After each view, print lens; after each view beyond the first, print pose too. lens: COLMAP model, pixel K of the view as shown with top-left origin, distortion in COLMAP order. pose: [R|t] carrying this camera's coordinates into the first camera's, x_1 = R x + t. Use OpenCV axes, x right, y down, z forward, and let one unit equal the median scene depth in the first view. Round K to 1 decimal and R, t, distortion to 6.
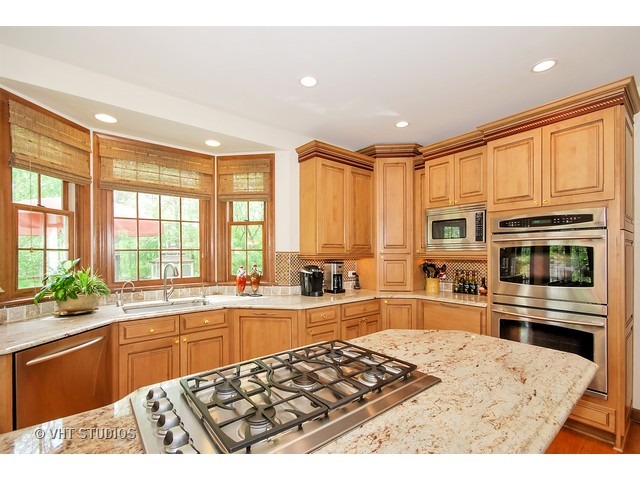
lens RADIAL K [[287.9, 0, 325.4], [0, 287.9, 253.2], [0, 0, 1]] dist [0.005700, 0.001808]
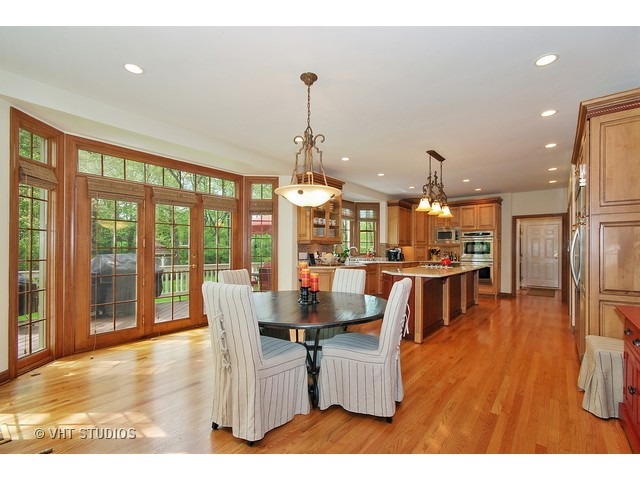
lens RADIAL K [[287.9, 0, 326.0], [0, 287.9, 249.8], [0, 0, 1]] dist [0.005700, 0.001808]
pose [[0.972874, 0.006556, 0.231243, -1.430141], [-0.006329, 0.999978, -0.001723, 0.070307], [-0.231250, 0.000213, 0.972894, -1.526659]]
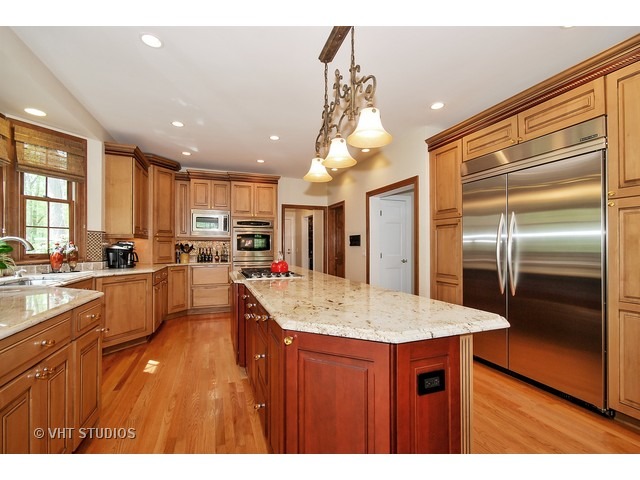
lens RADIAL K [[287.9, 0, 320.1], [0, 287.9, 240.9], [0, 0, 1]] dist [0.005700, 0.001808]
pose [[0.313849, 0.016168, 0.949335, -1.126947], [-0.000437, 0.999857, -0.016884, 0.061607], [-0.949473, 0.004884, 0.313811, -0.203123]]
